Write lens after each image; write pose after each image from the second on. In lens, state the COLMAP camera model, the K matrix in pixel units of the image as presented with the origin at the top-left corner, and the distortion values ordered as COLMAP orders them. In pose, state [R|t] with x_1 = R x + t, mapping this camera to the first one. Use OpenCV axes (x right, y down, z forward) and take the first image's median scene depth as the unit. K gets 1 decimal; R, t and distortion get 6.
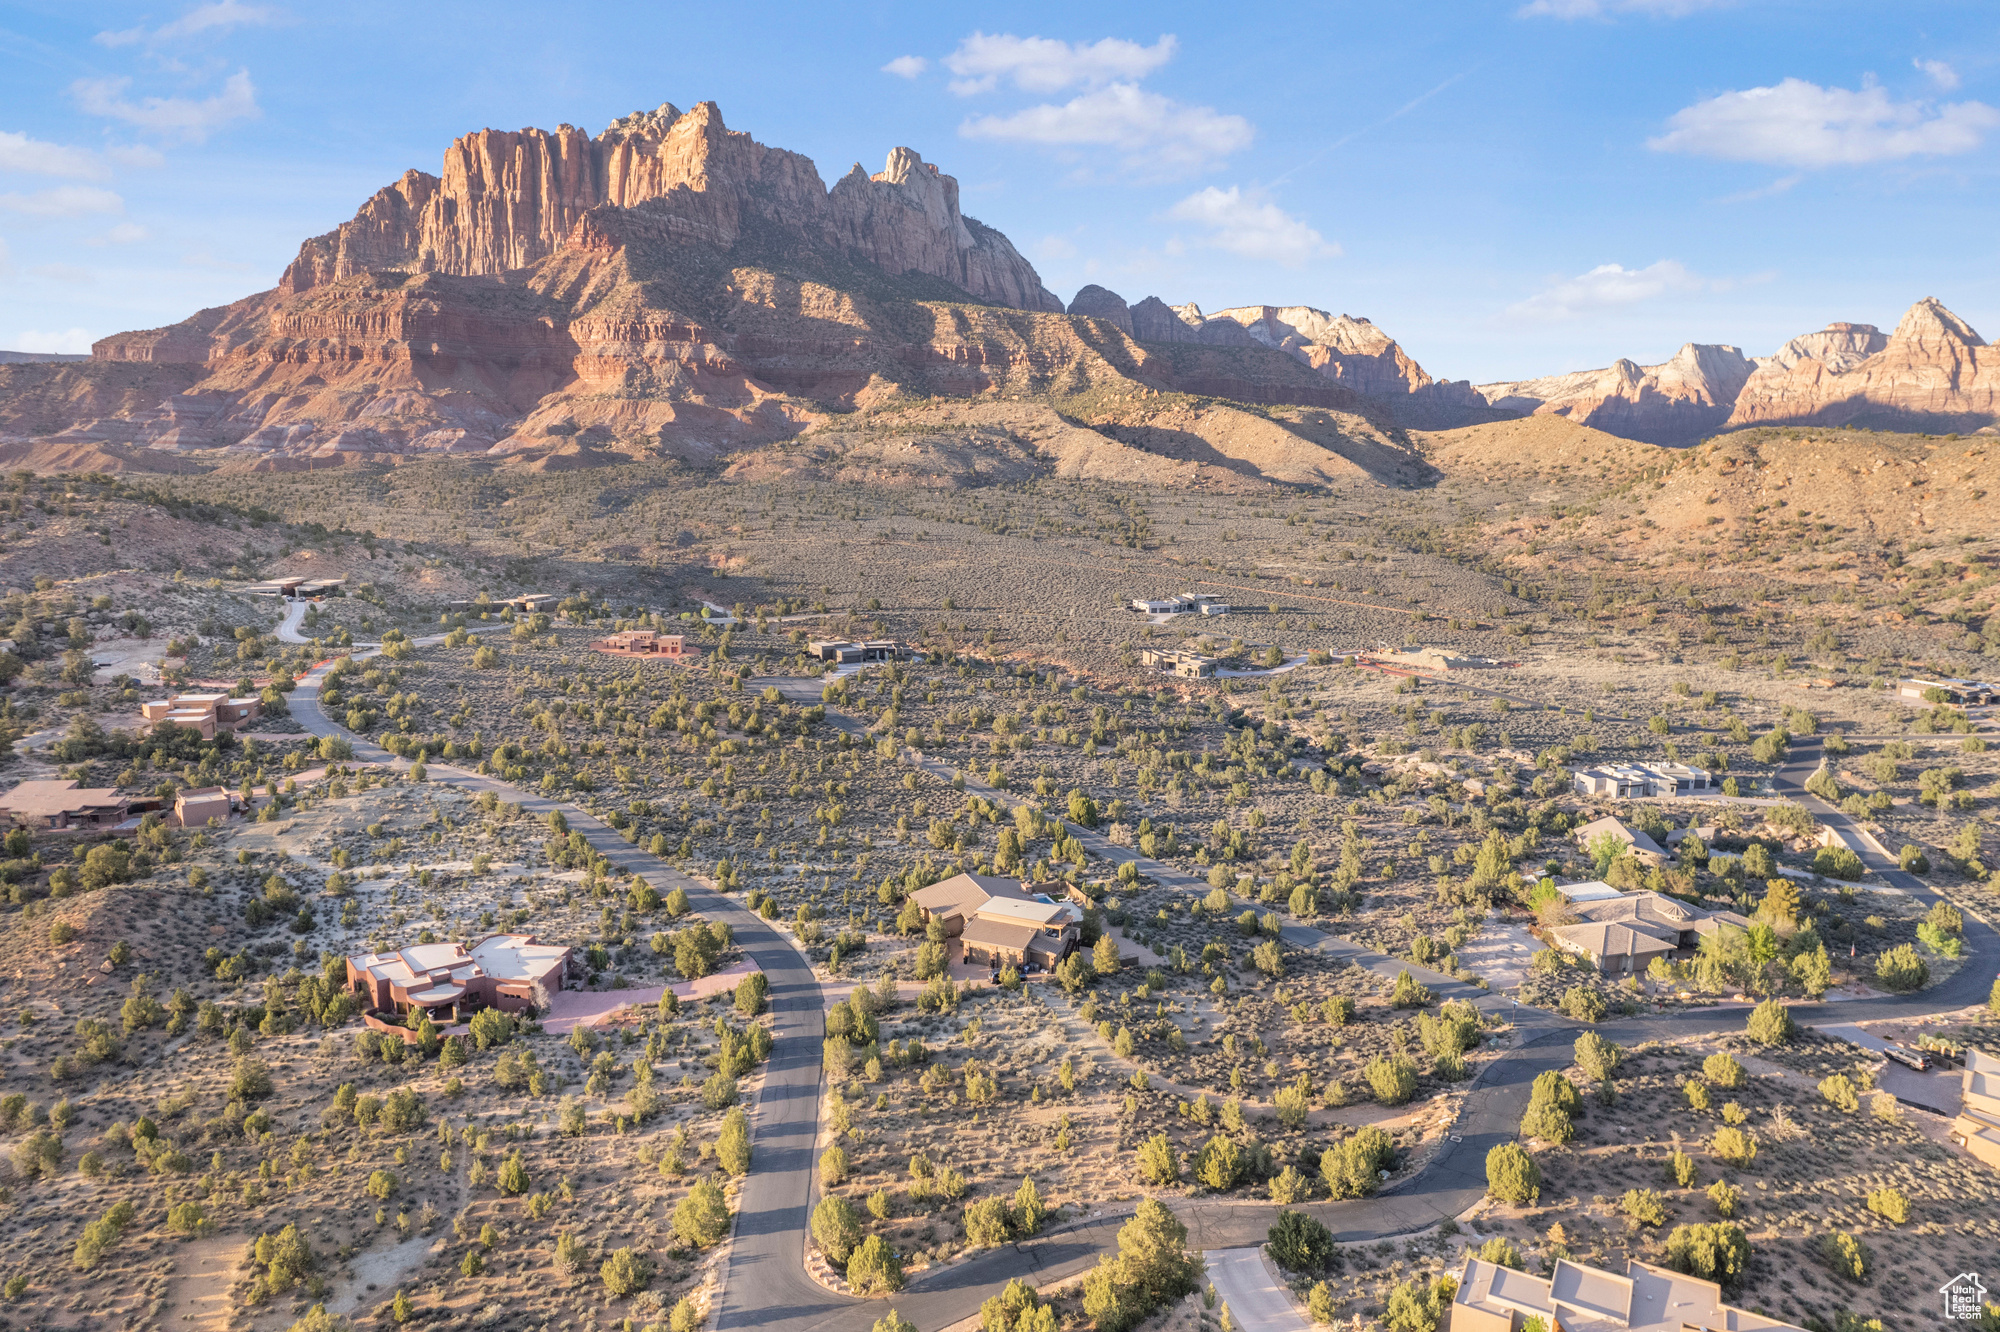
lens RADIAL K [[1277.6, 0, 1005.0], [0, 1277.6, 664.4], [0, 0, 1]] dist [-0.083300, 0.079045]
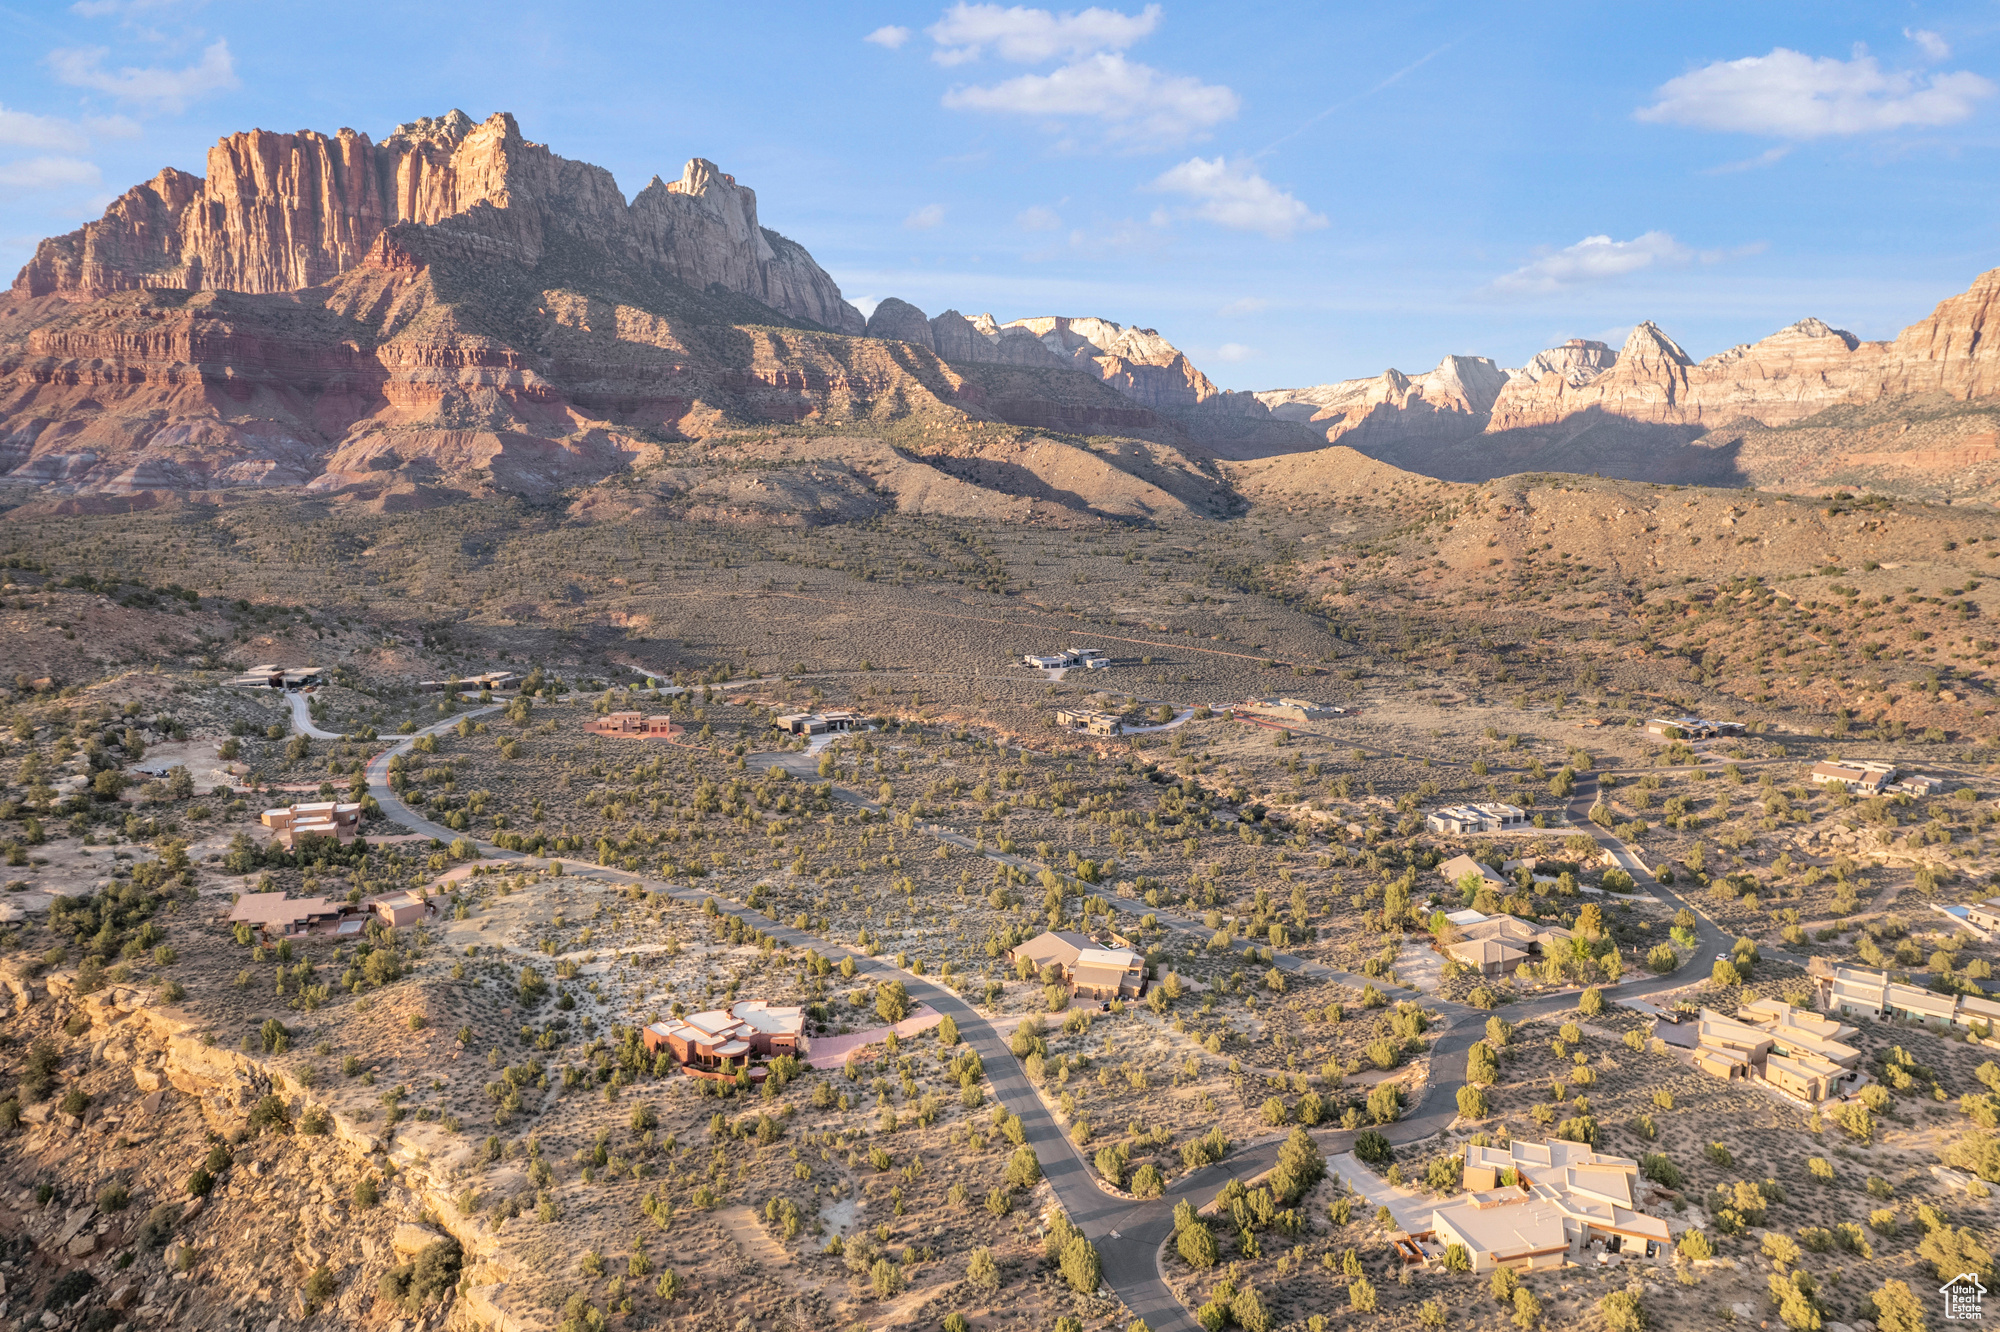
lens RADIAL K [[1277.6, 0, 1005.0], [0, 1277.6, 664.4], [0, 0, 1]] dist [-0.083300, 0.079045]
pose [[0.987390, -0.028100, 0.155795, -0.073527], [0.028633, 0.999589, -0.001177, -0.032774], [-0.155698, 0.005623, 0.987789, -0.094455]]
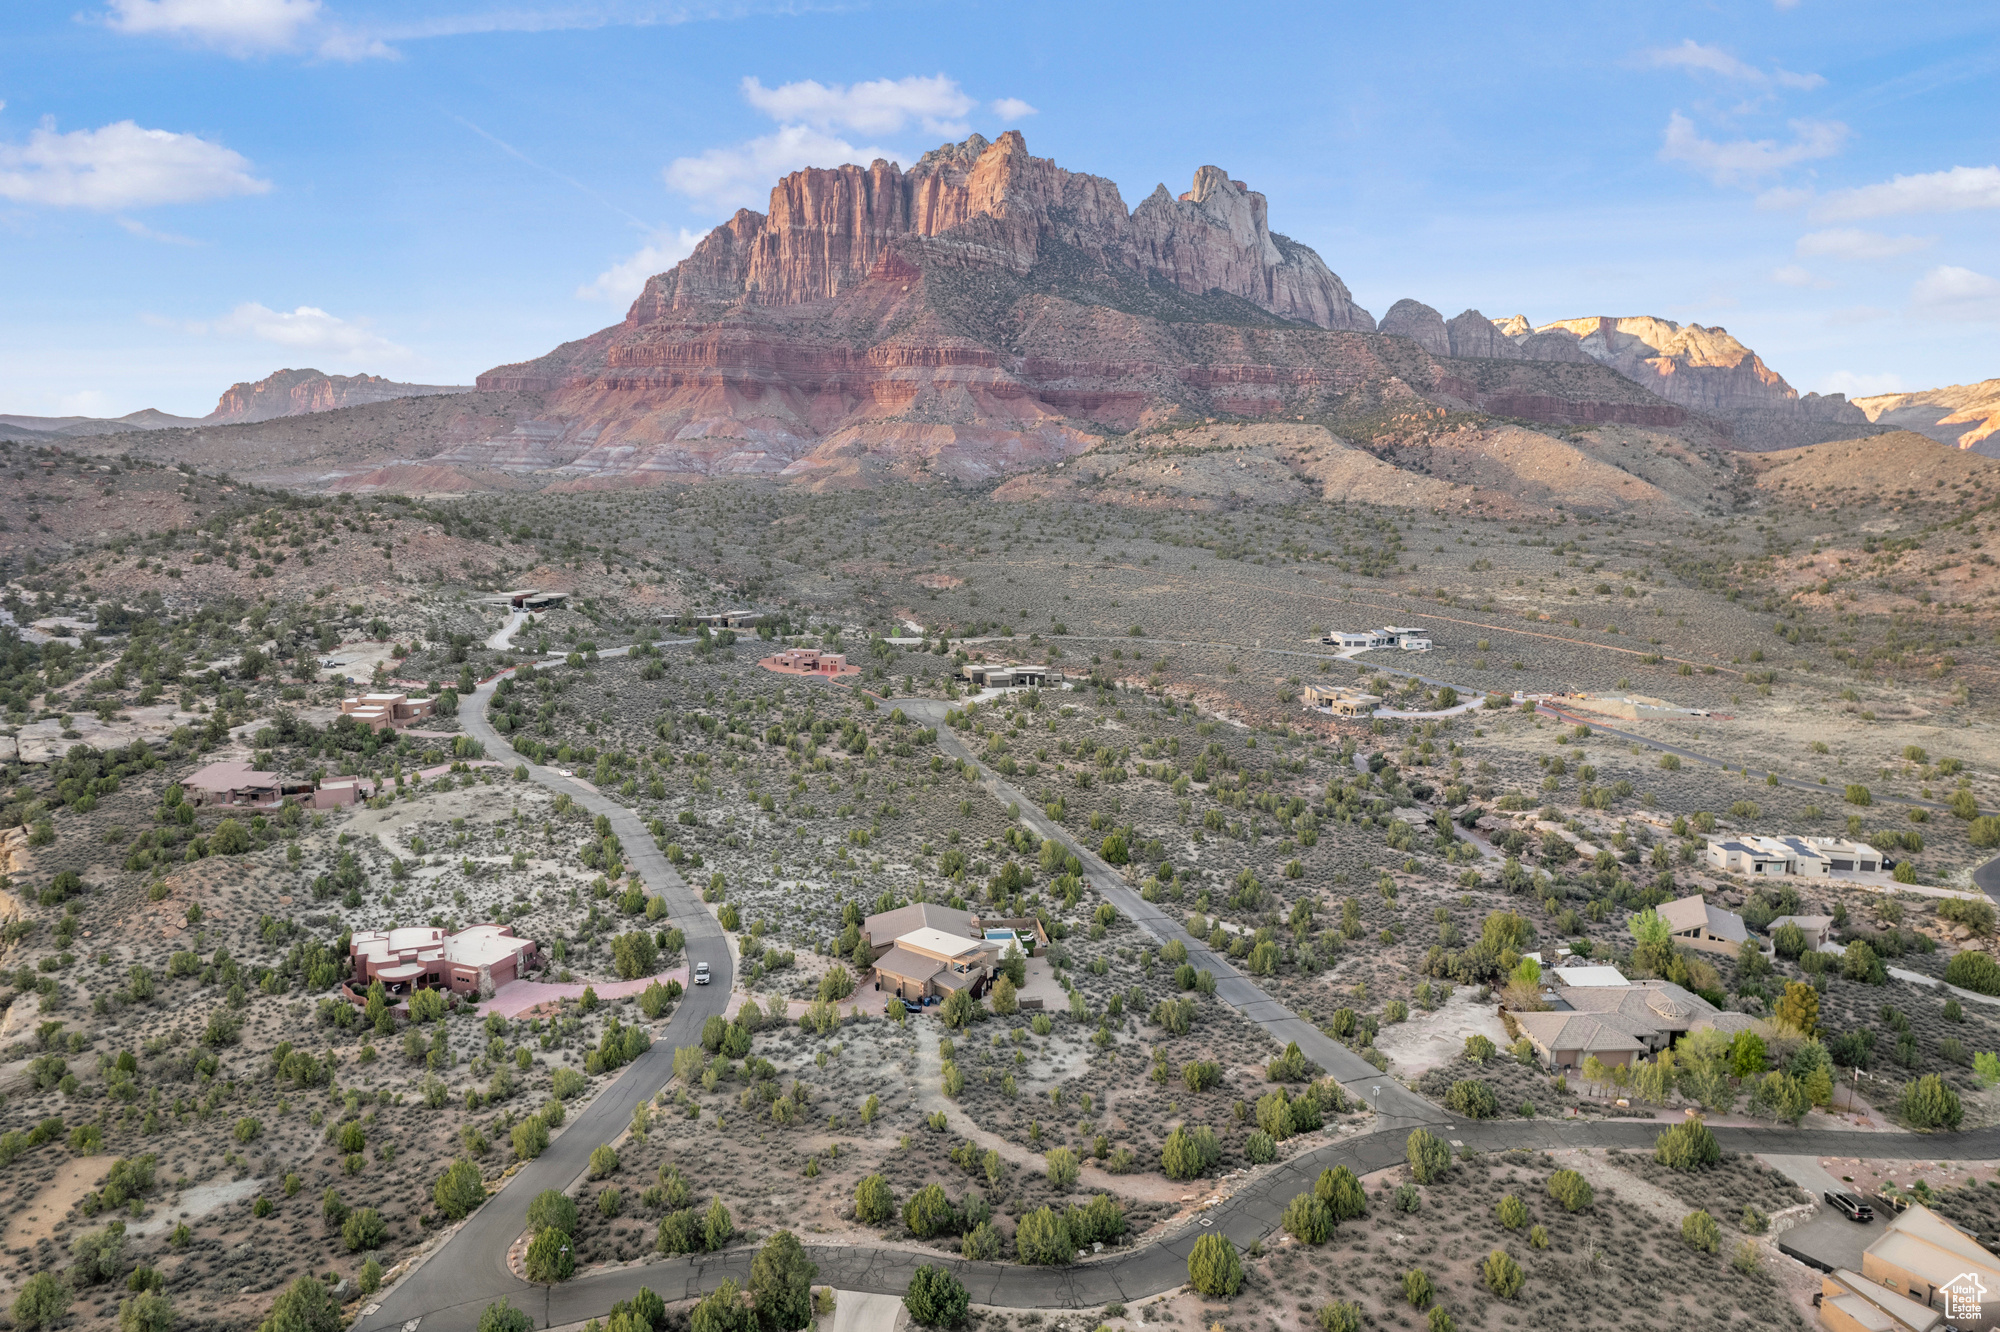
lens RADIAL K [[1284.0, 0, 1000.0], [0, 1284.0, 666.0], [0, 0, 1]] dist [-0.080365, 0.069809]
pose [[0.970932, 0.034907, -0.236796, 0.067995], [-0.038330, 0.999216, -0.009864, -0.004409], [0.236266, 0.018654, 0.971509, 0.004114]]
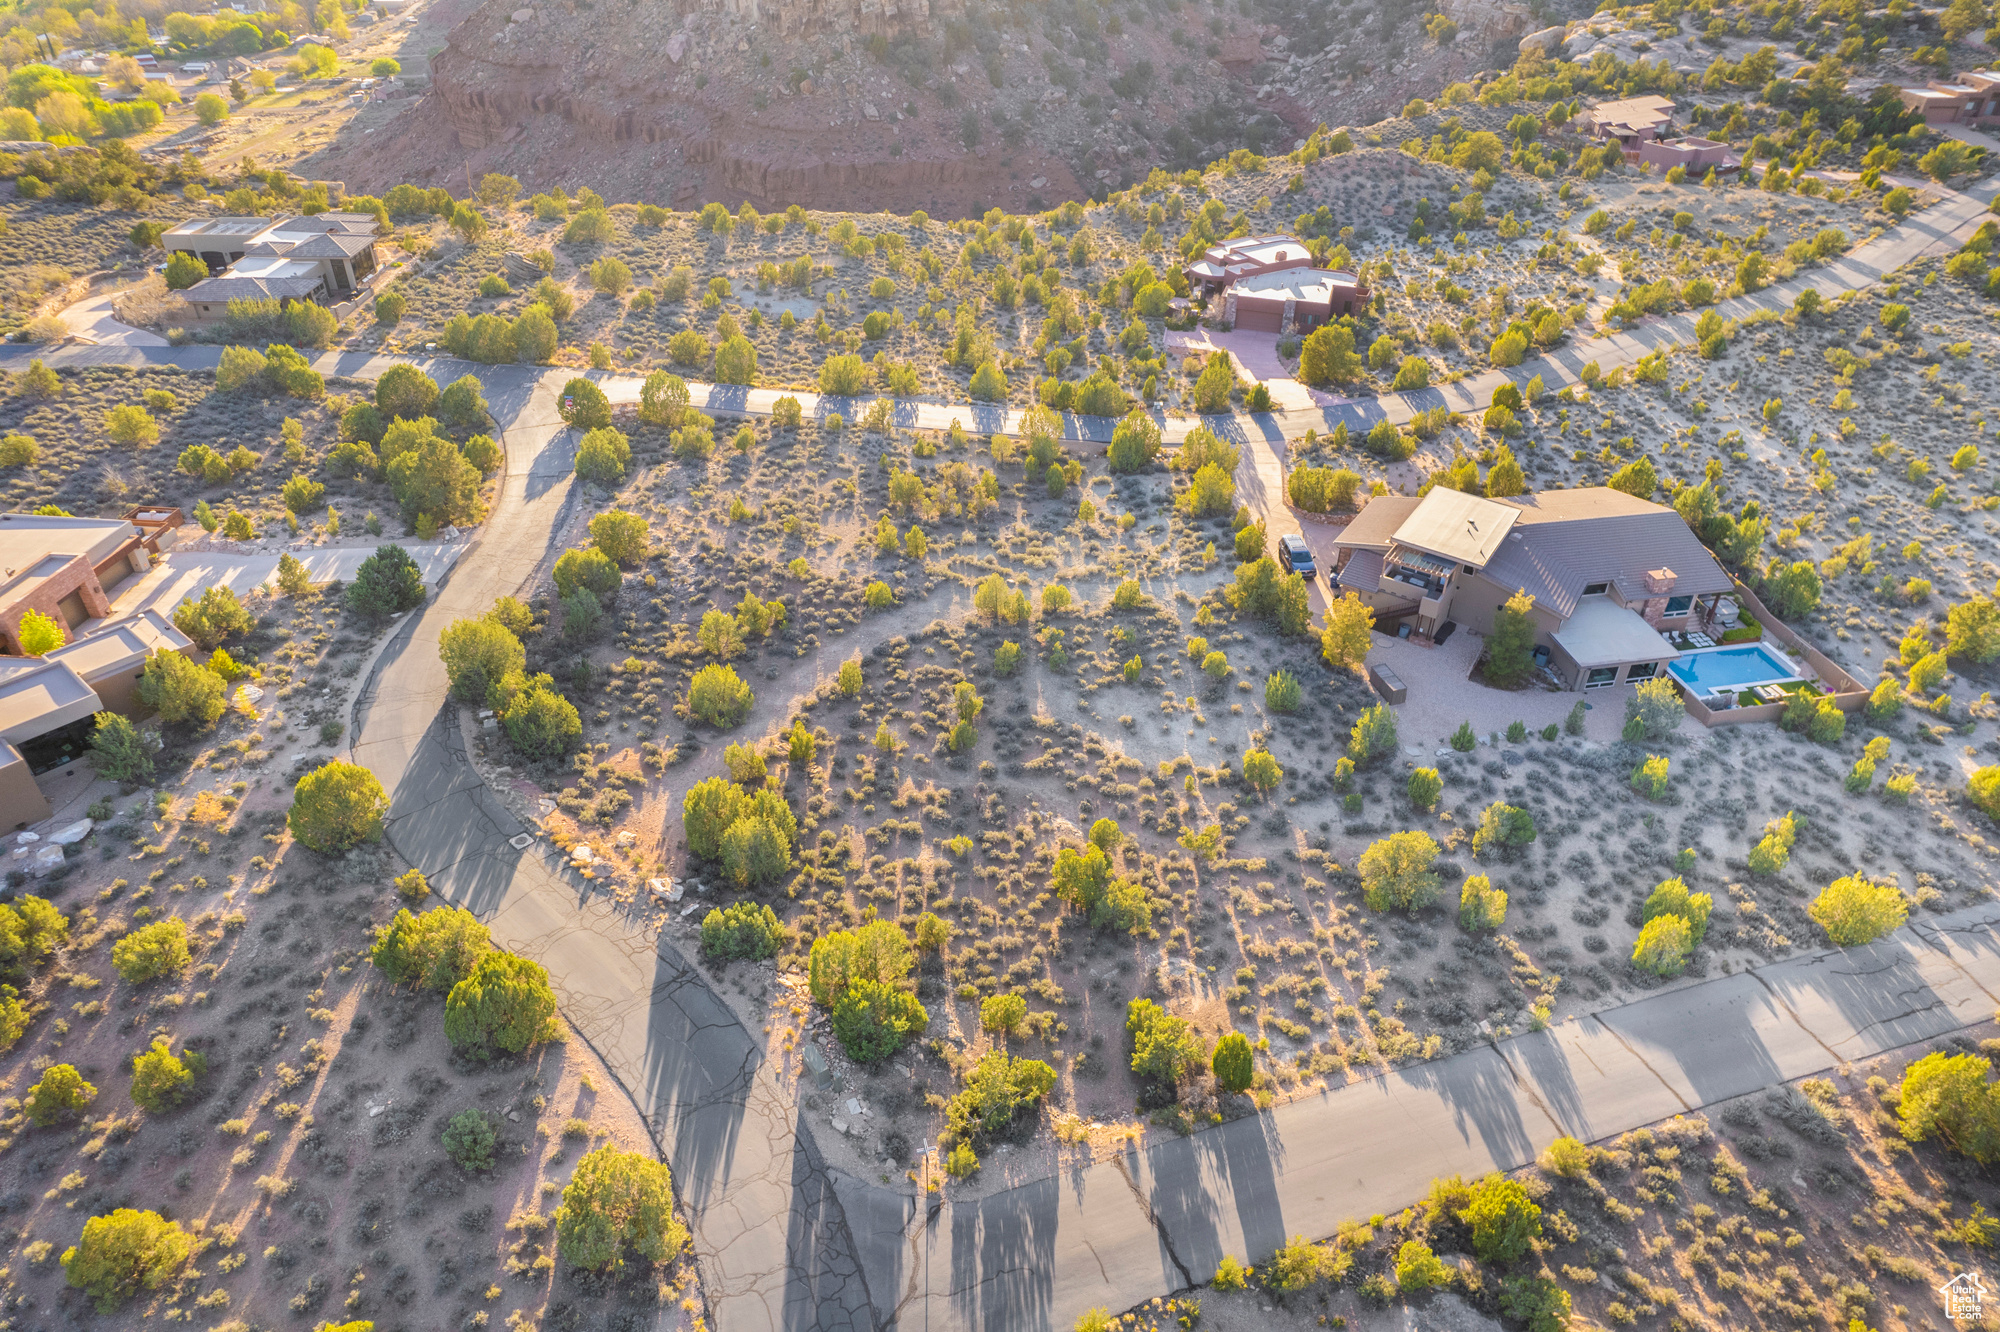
lens RADIAL K [[1277.6, 0, 1005.0], [0, 1277.6, 664.4], [0, 0, 1]] dist [-0.083300, 0.079045]
pose [[-0.162018, 0.557272, -0.814370, 0.120986], [-0.158729, 0.799809, 0.578887, -0.010093], [0.973938, 0.223055, -0.041128, 0.195886]]
